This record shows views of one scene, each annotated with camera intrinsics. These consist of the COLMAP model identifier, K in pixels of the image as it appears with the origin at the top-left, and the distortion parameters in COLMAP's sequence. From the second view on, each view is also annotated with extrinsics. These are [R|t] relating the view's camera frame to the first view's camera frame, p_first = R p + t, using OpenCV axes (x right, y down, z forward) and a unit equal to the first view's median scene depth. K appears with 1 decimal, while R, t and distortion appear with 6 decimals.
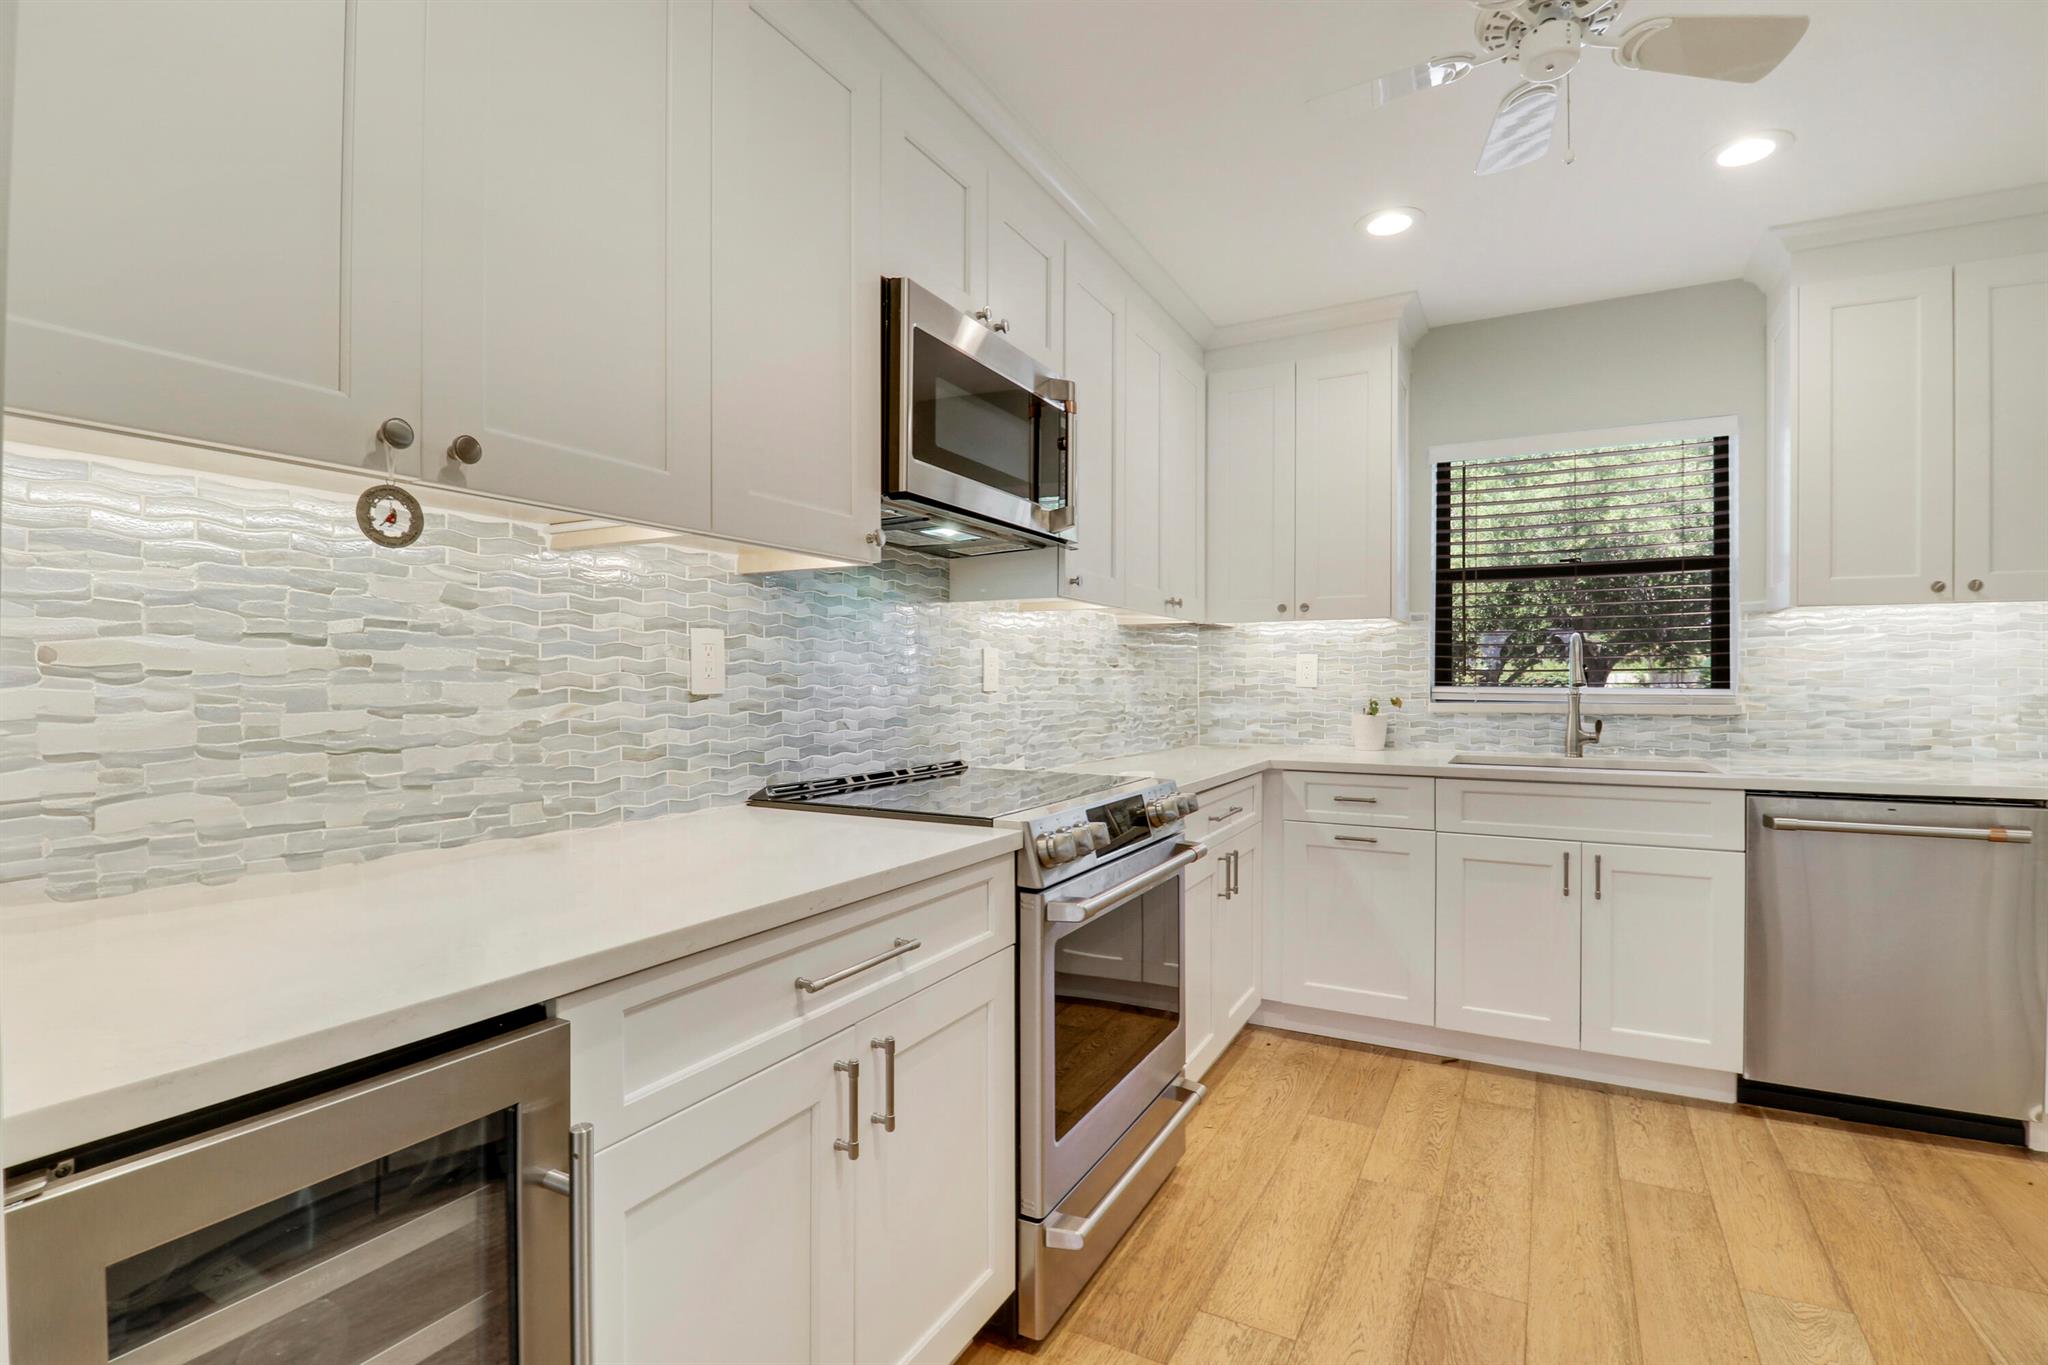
lens RADIAL K [[966.5, 0, 1027.3], [0, 966.5, 684.9], [0, 0, 1]] dist [0.001476, -0.015287]
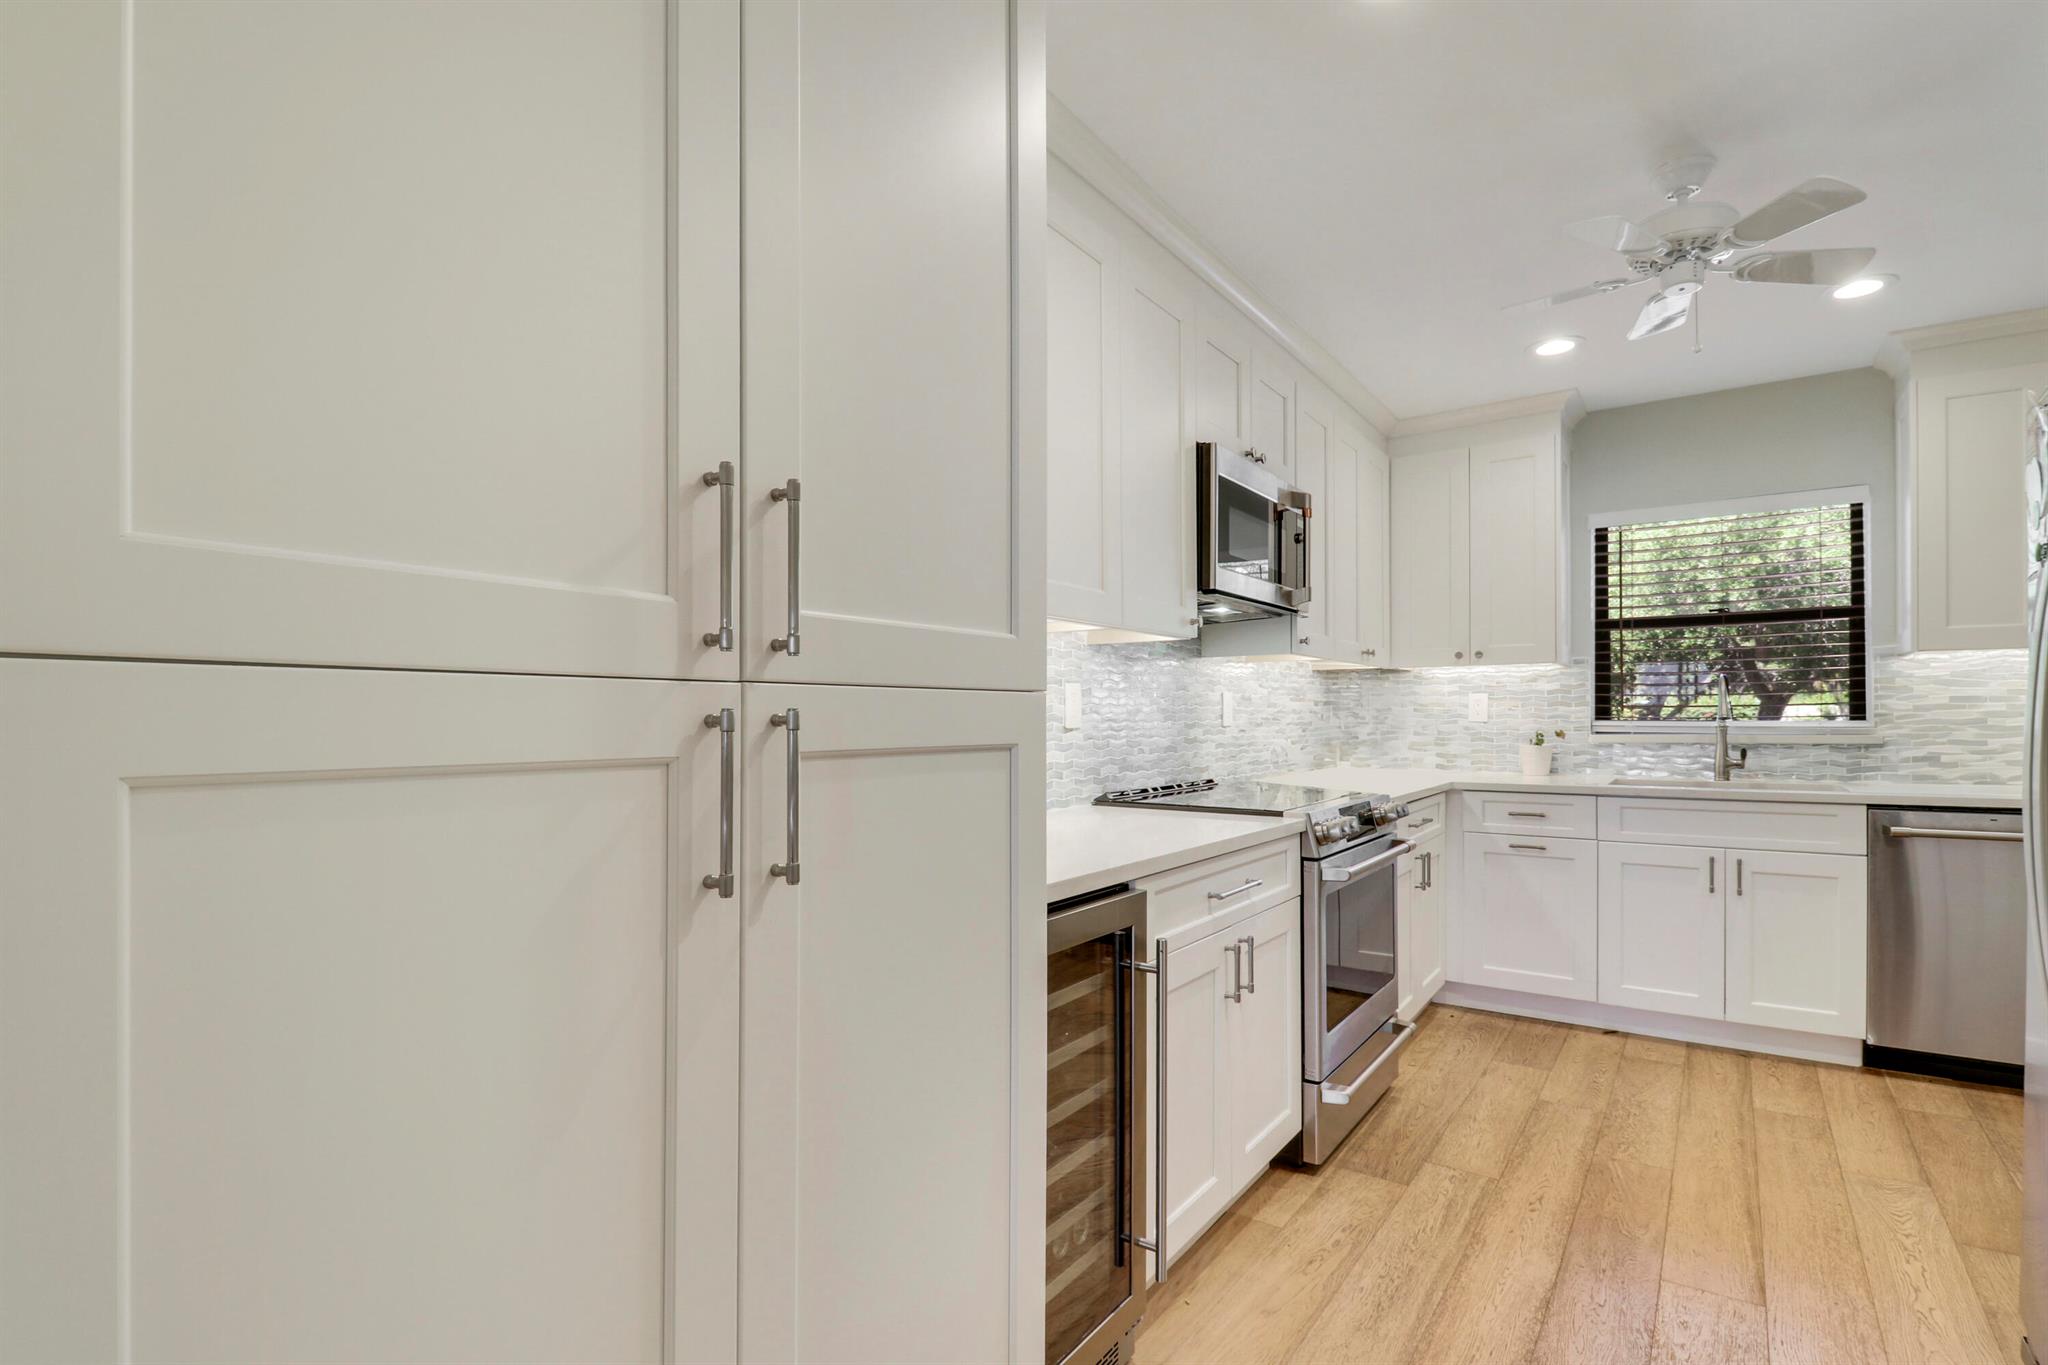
lens RADIAL K [[987.7, 0, 1022.1], [0, 987.7, 719.6], [0, 0, 1]] dist [-0.000575, -0.015294]
pose [[0.992558, -0.004579, -0.121686, -0.167299], [0.004360, 0.999988, -0.002063, -0.000234], [0.121694, 0.001517, 0.992567, -0.369787]]
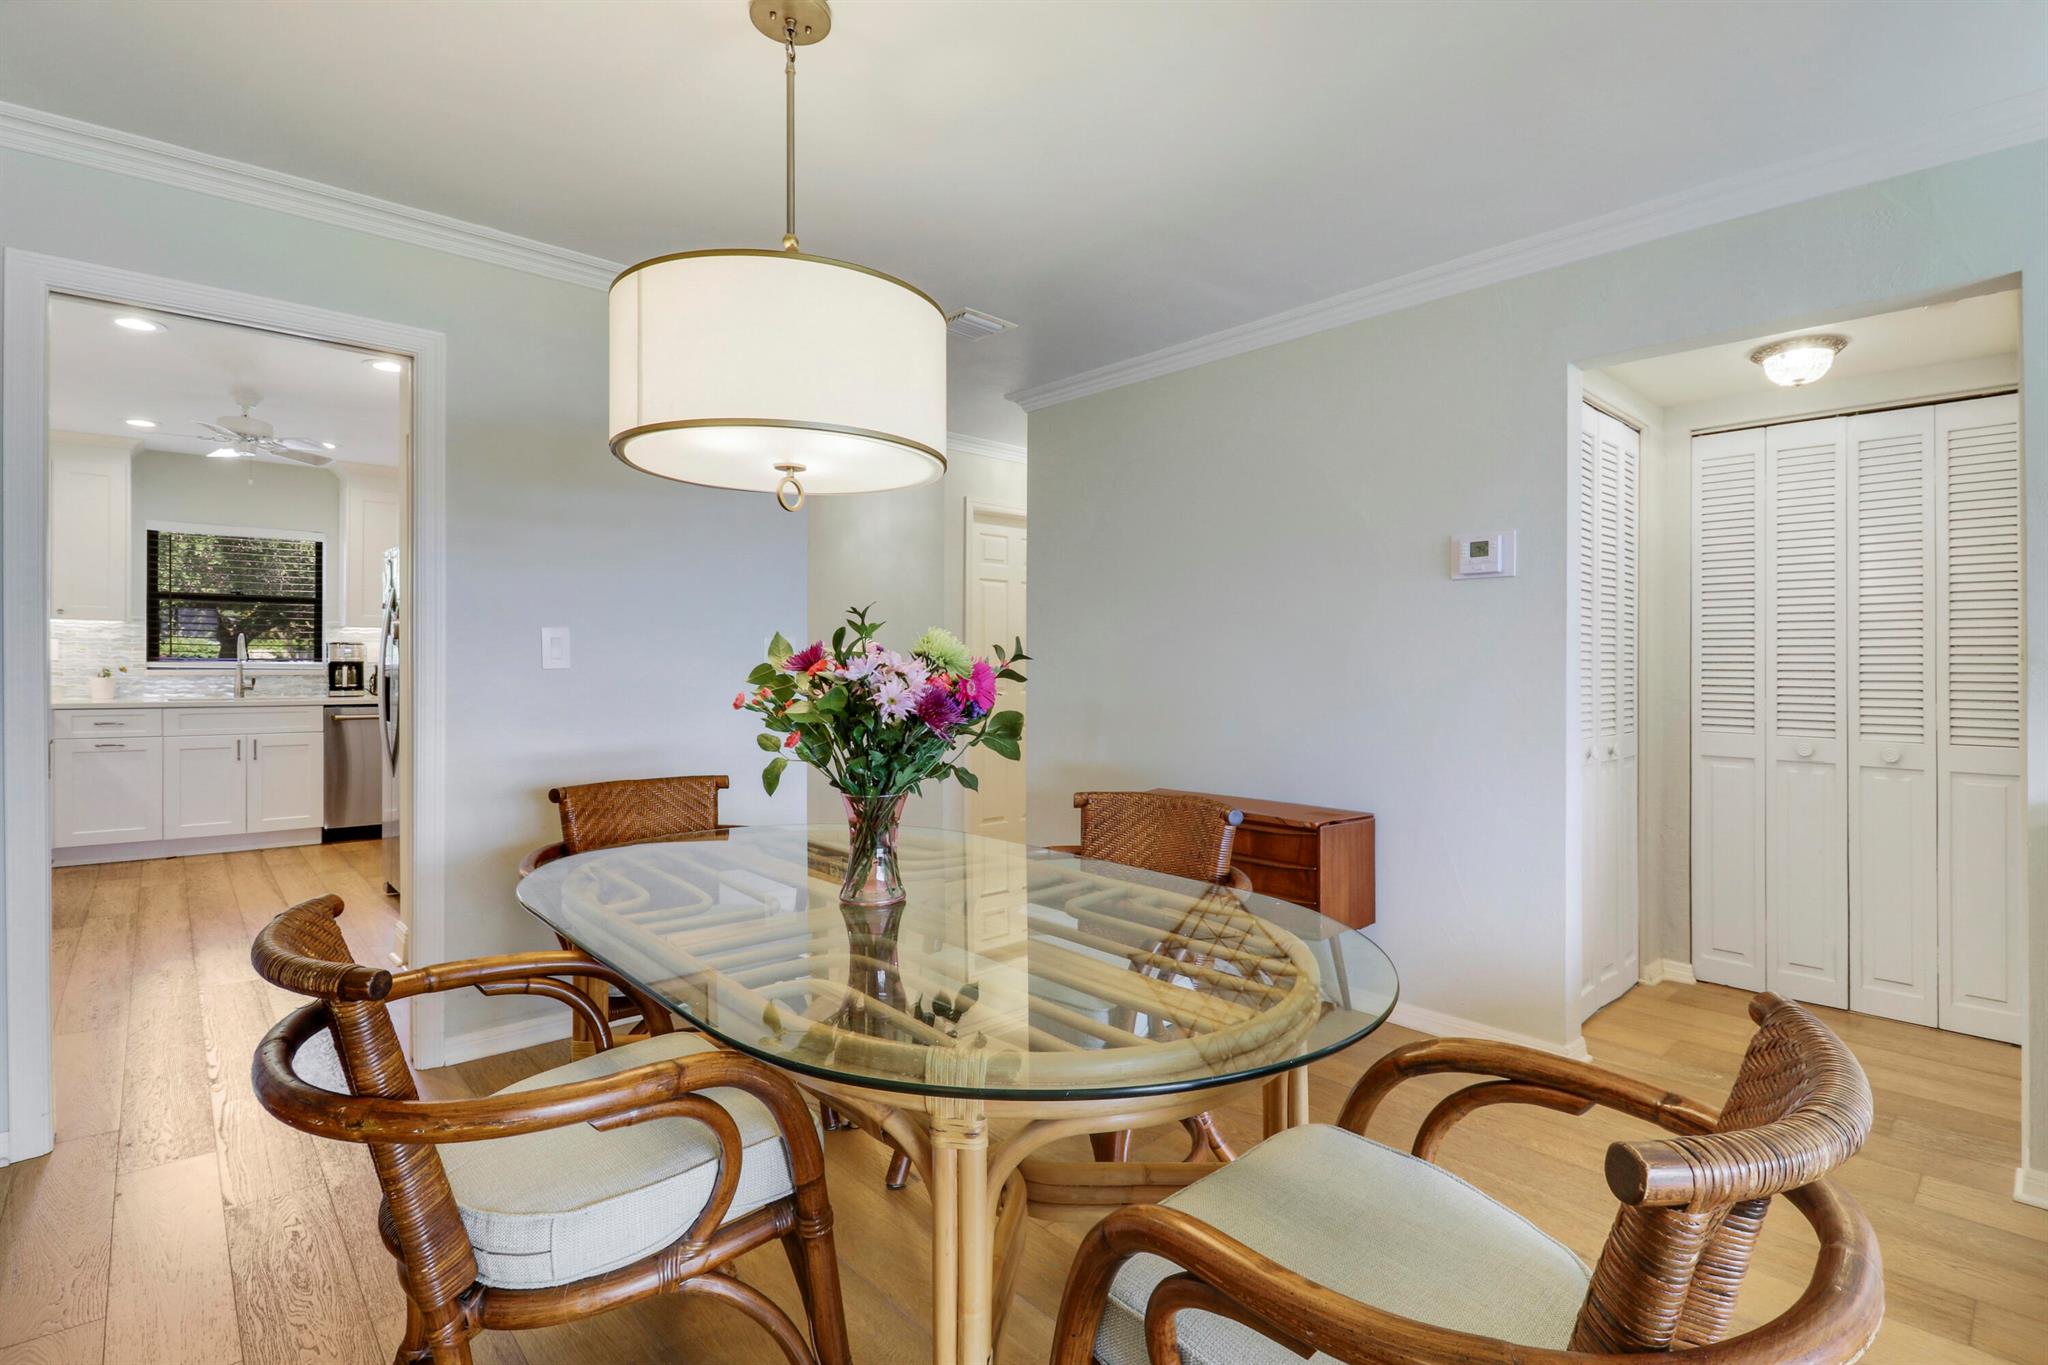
lens RADIAL K [[945.8, 0, 1014.2], [0, 945.8, 675.6], [0, 0, 1]] dist [0.001001, -0.011597]
pose [[0.334624, -0.006307, 0.942331, -0.904572], [-0.006761, 0.999936, 0.009094, 0.004169], [-0.942328, -0.009414, 0.334559, -1.429404]]
